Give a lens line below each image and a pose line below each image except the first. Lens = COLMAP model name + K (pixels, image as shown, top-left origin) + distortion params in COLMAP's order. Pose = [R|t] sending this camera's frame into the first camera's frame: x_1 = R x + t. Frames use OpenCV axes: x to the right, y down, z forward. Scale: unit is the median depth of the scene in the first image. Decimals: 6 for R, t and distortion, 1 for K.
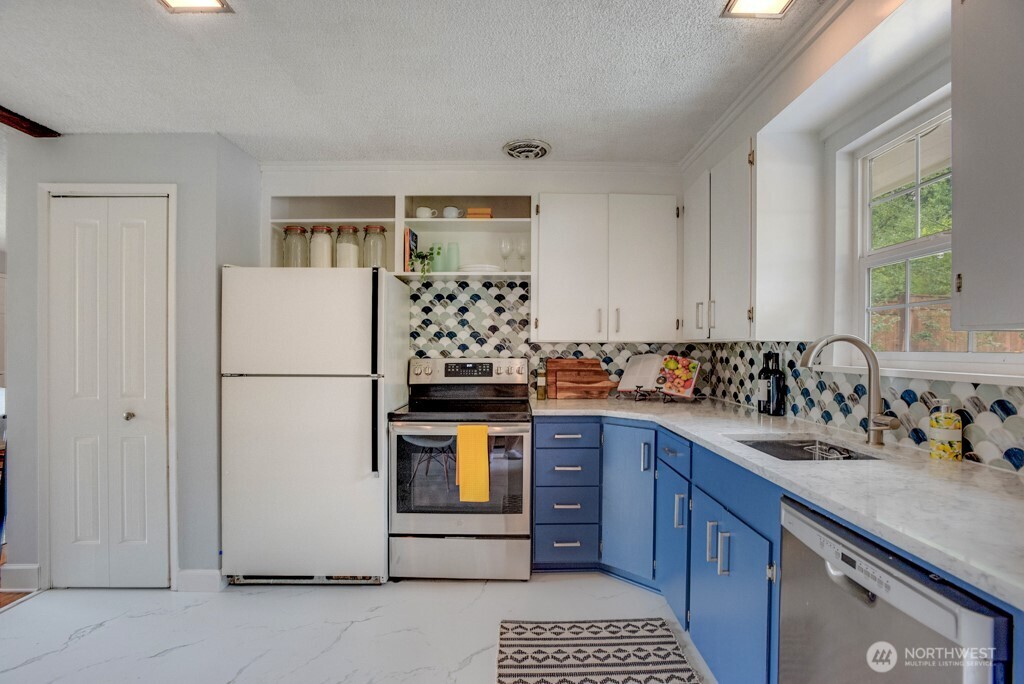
lens RADIAL K [[499.1, 0, 531.6], [0, 499.1, 357.3], [0, 0, 1]] dist [-0.051876, 0.018472]
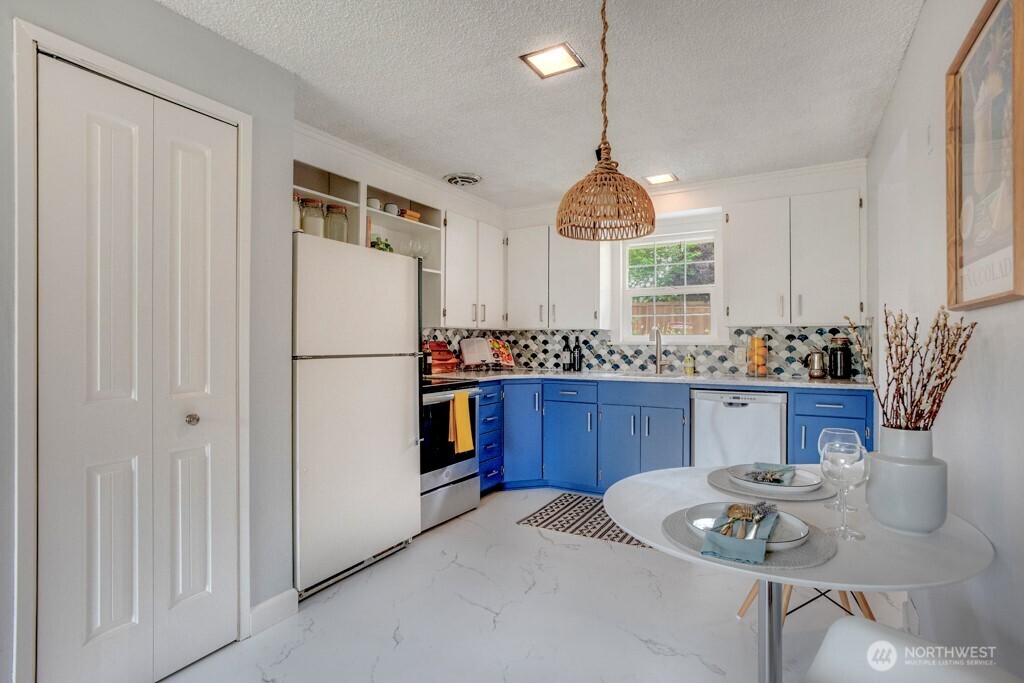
lens RADIAL K [[499.1, 0, 526.4], [0, 499.1, 347.5], [0, 0, 1]] dist [-0.051876, 0.018472]
pose [[0.514005, -0.012098, 0.857702, -1.125912], [0.015235, 0.999872, 0.004974, 0.019767], [-0.857652, 0.010510, 0.514123, 0.206715]]
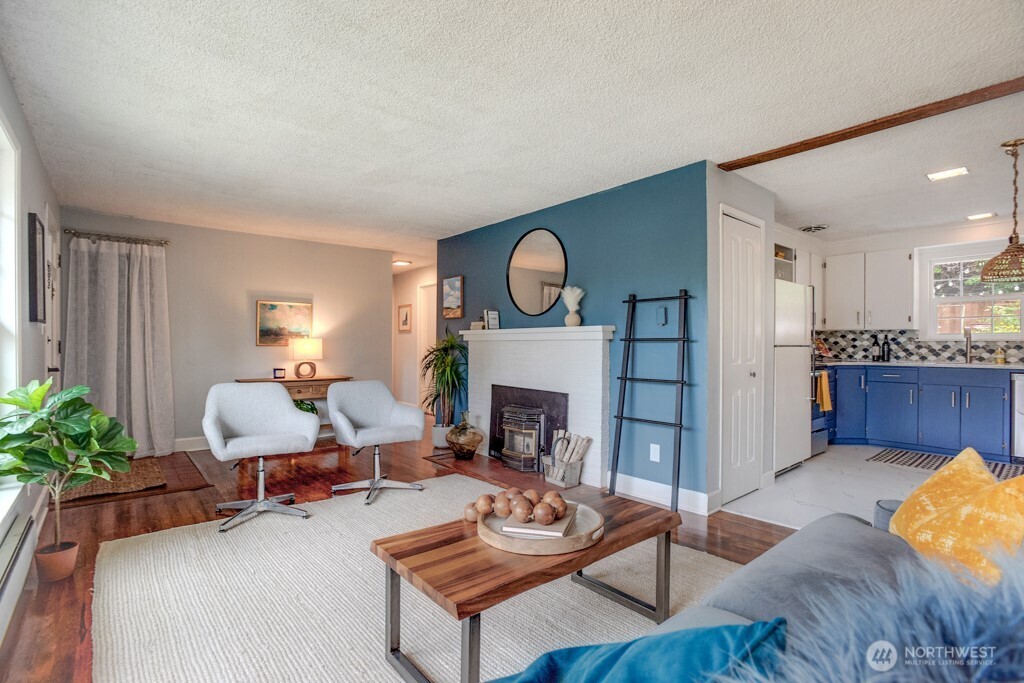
lens RADIAL K [[499.1, 0, 505.6], [0, 499.1, 354.9], [0, 0, 1]] dist [-0.051876, 0.018472]
pose [[0.781395, -0.016930, 0.623807, -2.302292], [0.015106, 0.999852, 0.008214, 0.039007], [-0.623854, 0.003005, 0.781535, 0.296549]]
